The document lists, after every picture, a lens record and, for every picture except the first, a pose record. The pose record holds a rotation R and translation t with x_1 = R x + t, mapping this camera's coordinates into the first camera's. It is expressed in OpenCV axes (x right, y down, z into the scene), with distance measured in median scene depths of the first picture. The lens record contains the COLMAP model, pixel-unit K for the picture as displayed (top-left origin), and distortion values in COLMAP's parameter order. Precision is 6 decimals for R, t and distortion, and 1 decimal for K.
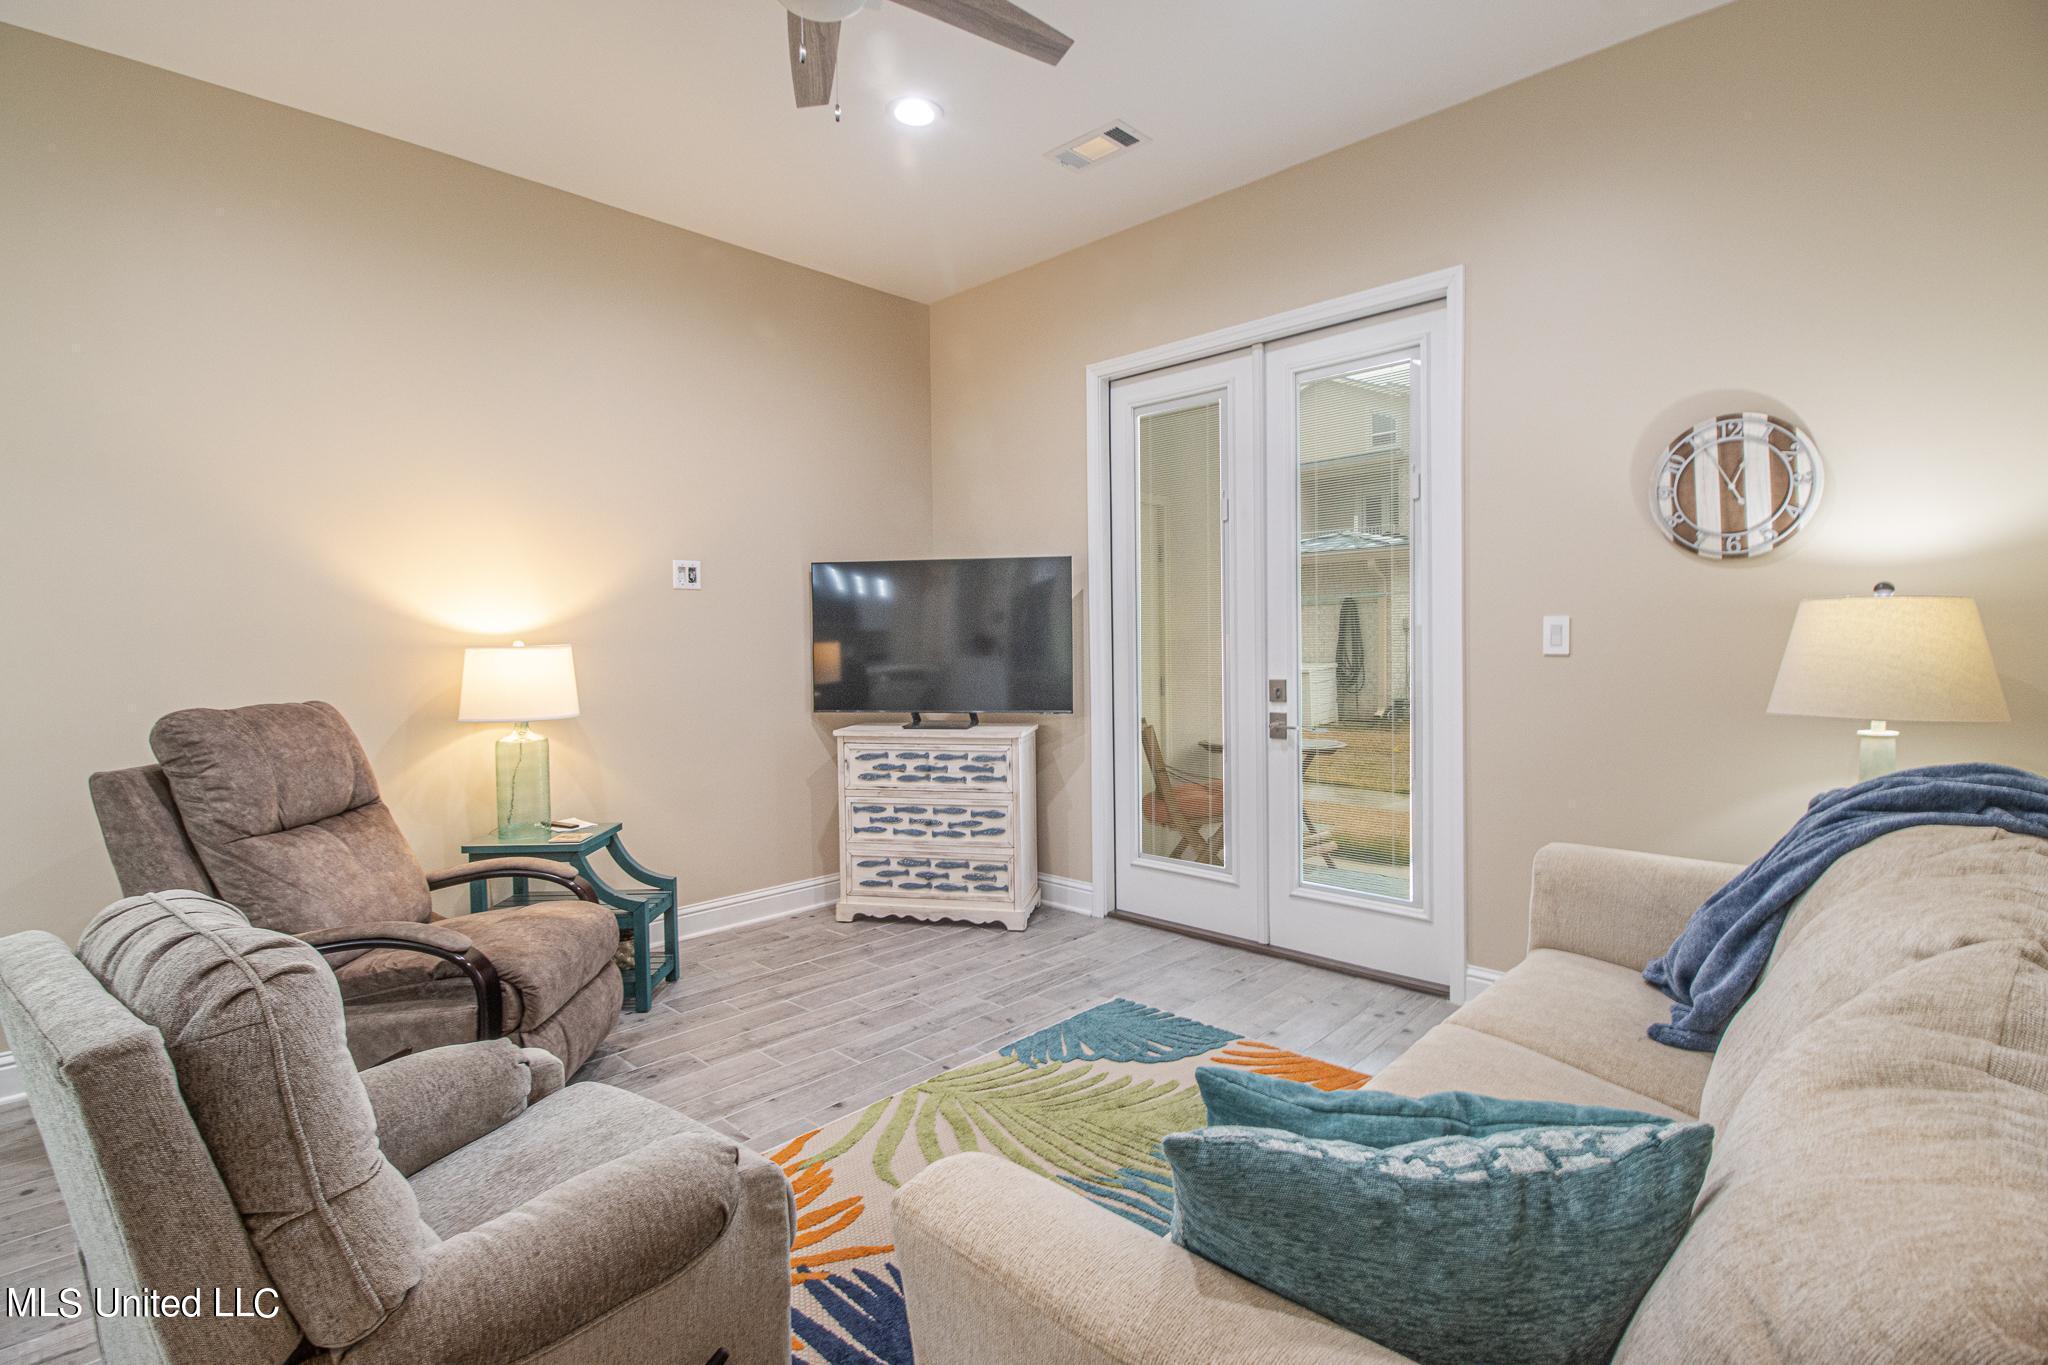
lens RADIAL K [[968.5, 0, 1016.1], [0, 968.5, 658.6], [0, 0, 1]] dist [-0.000007, -0.000463]
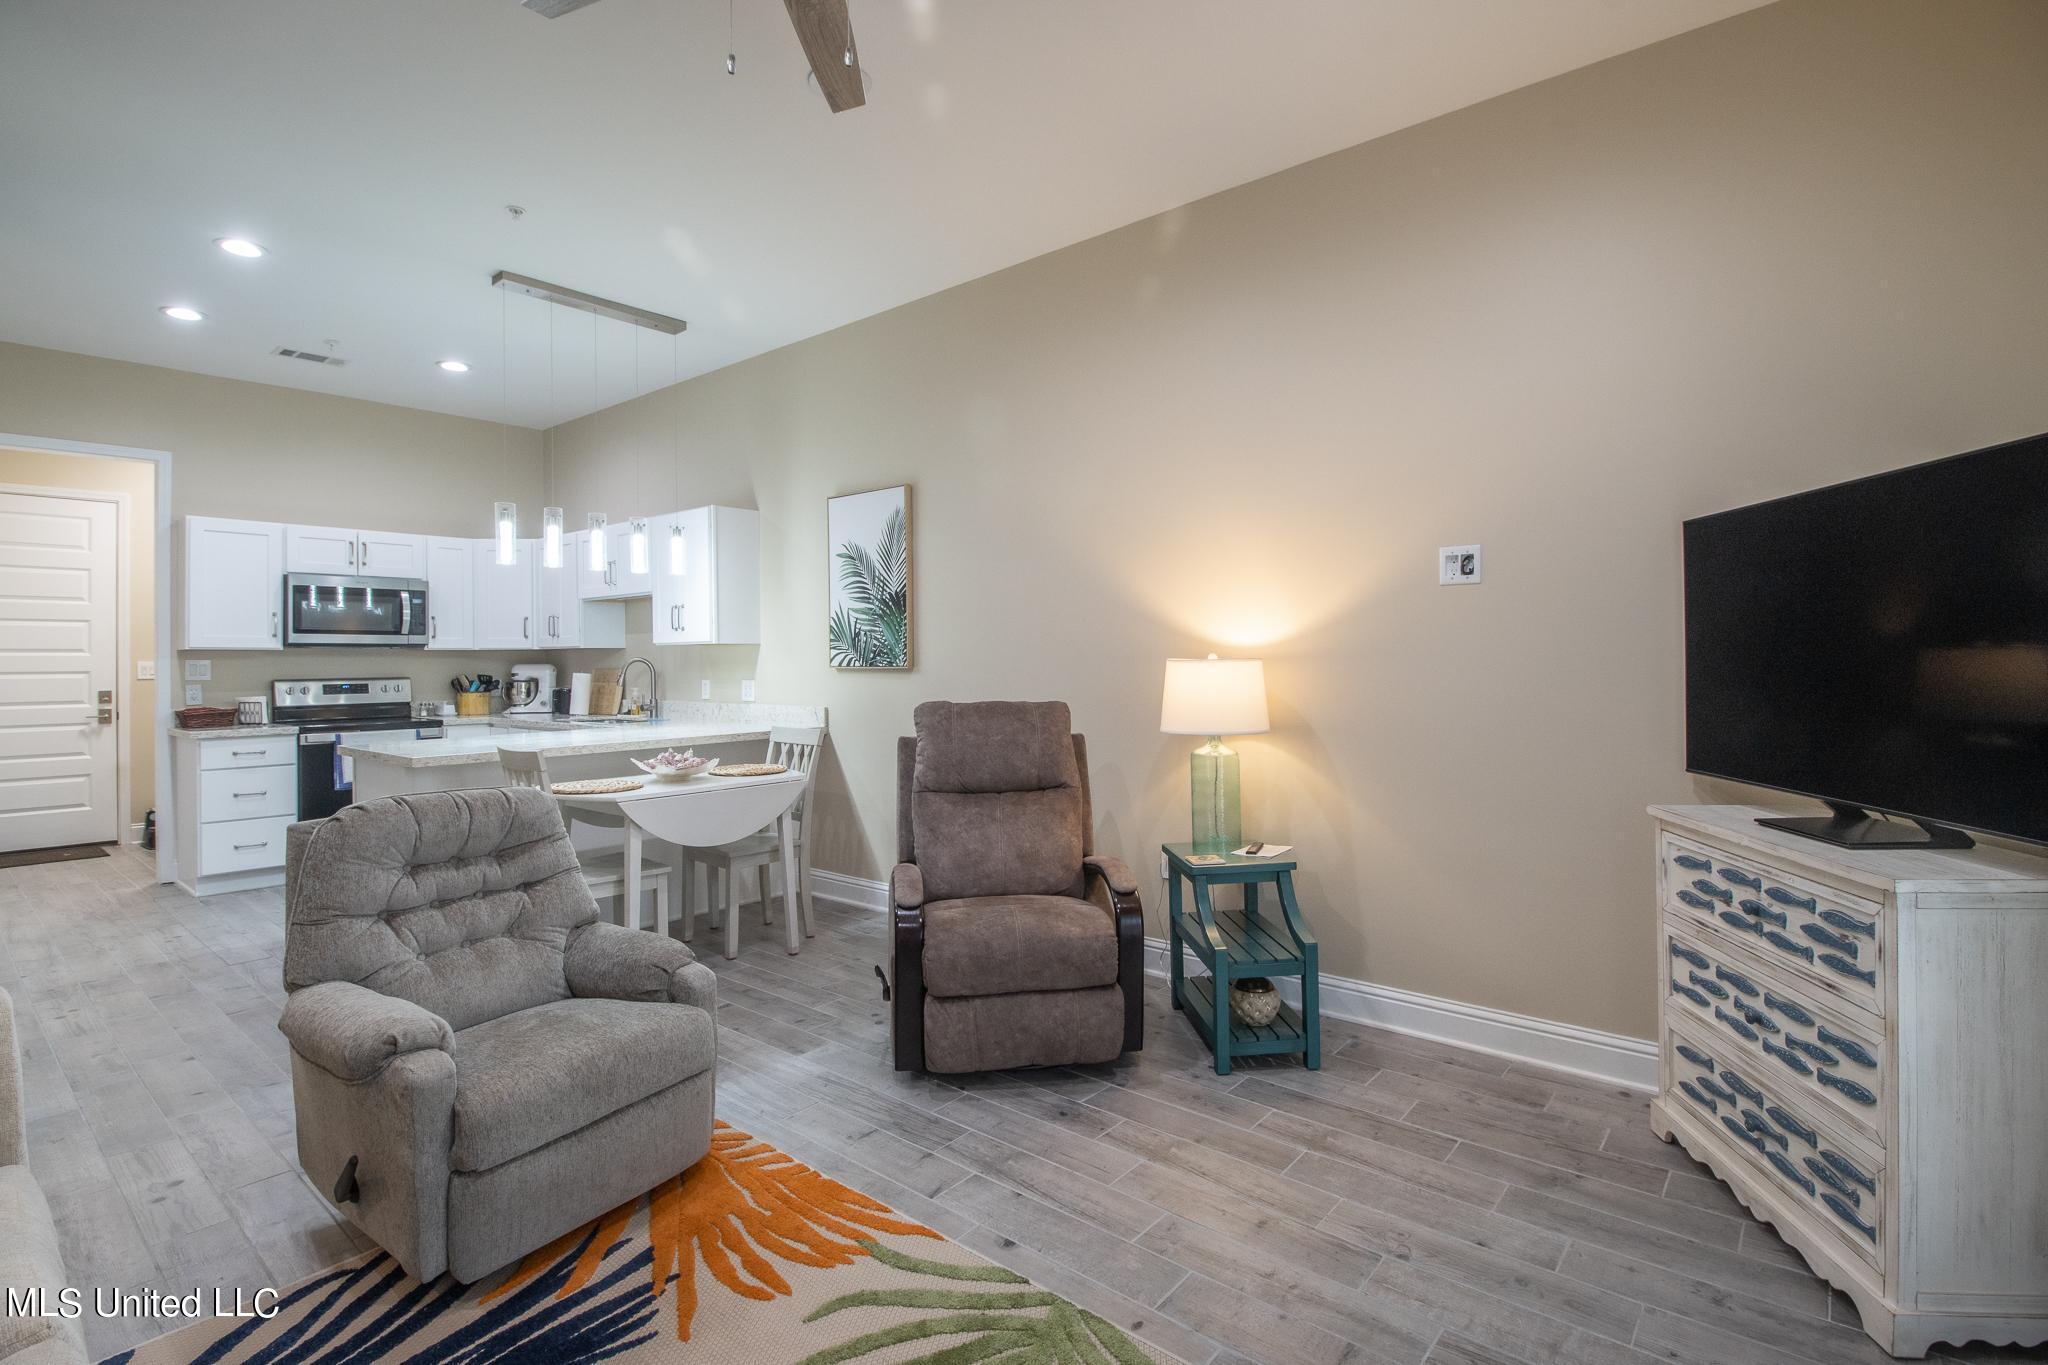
lens RADIAL K [[956.9, 0, 1023.4], [0, 956.9, 659.3], [0, 0, 1]] dist [-0.000901, -0.011229]
pose [[0.078888, 0.011744, -0.996814, 0.368765], [-0.011714, 0.999872, 0.010853, -0.016909], [0.996815, 0.010821, 0.079015, 0.587160]]
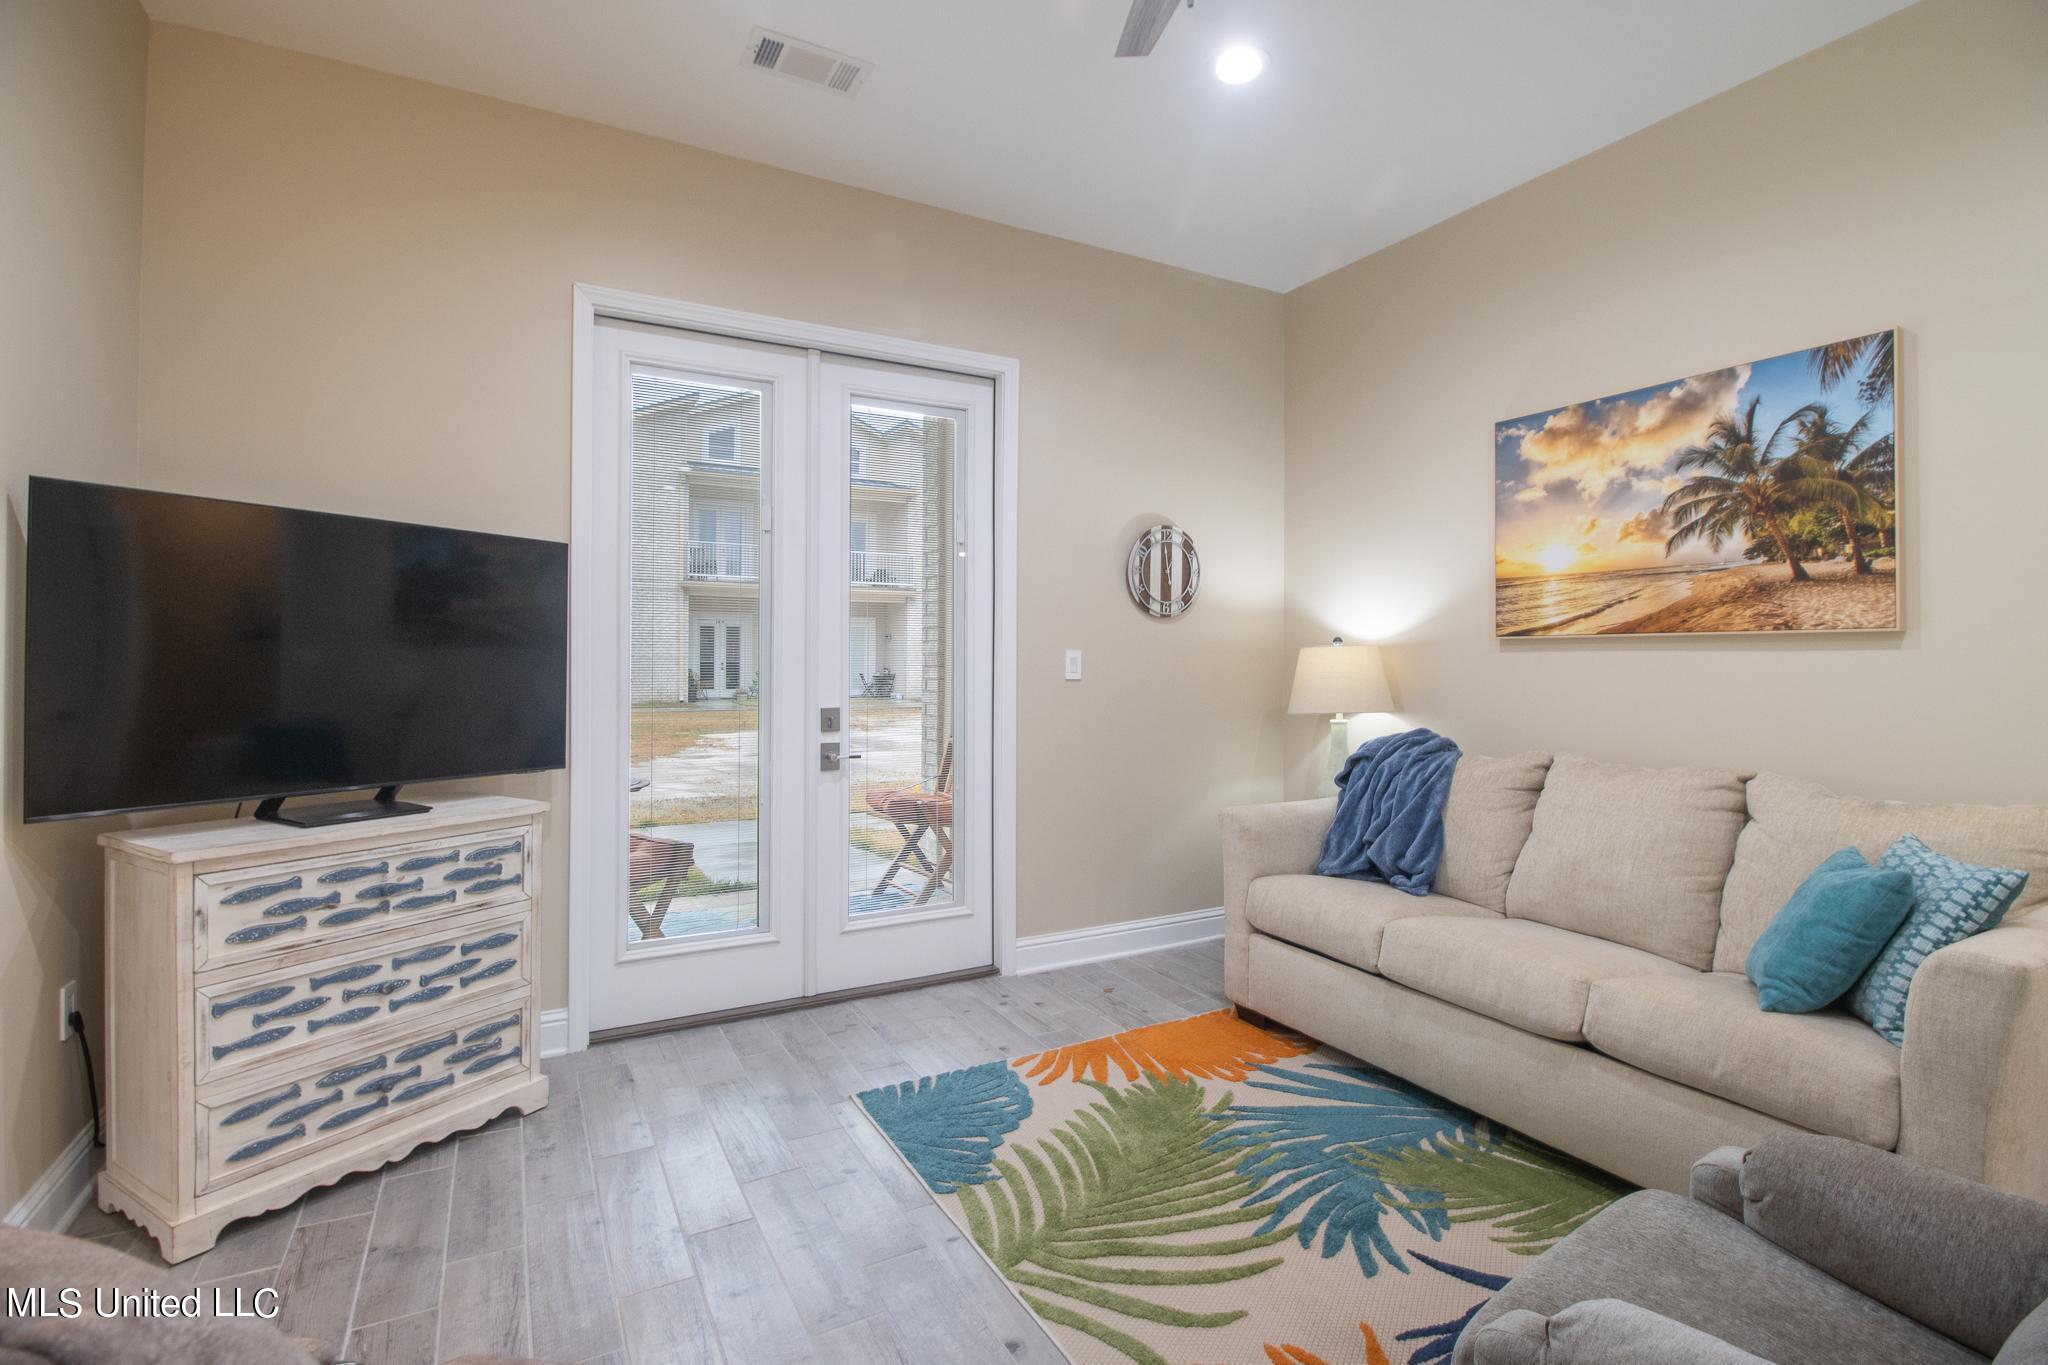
lens RADIAL K [[956.9, 0, 1023.4], [0, 956.9, 659.3], [0, 0, 1]] dist [-0.000901, -0.011229]
pose [[0.293087, 0.017839, 0.955919, -0.514003], [0.012609, 0.999667, -0.022521, -0.002425], [-0.956003, 0.018653, 0.292764, 0.490157]]
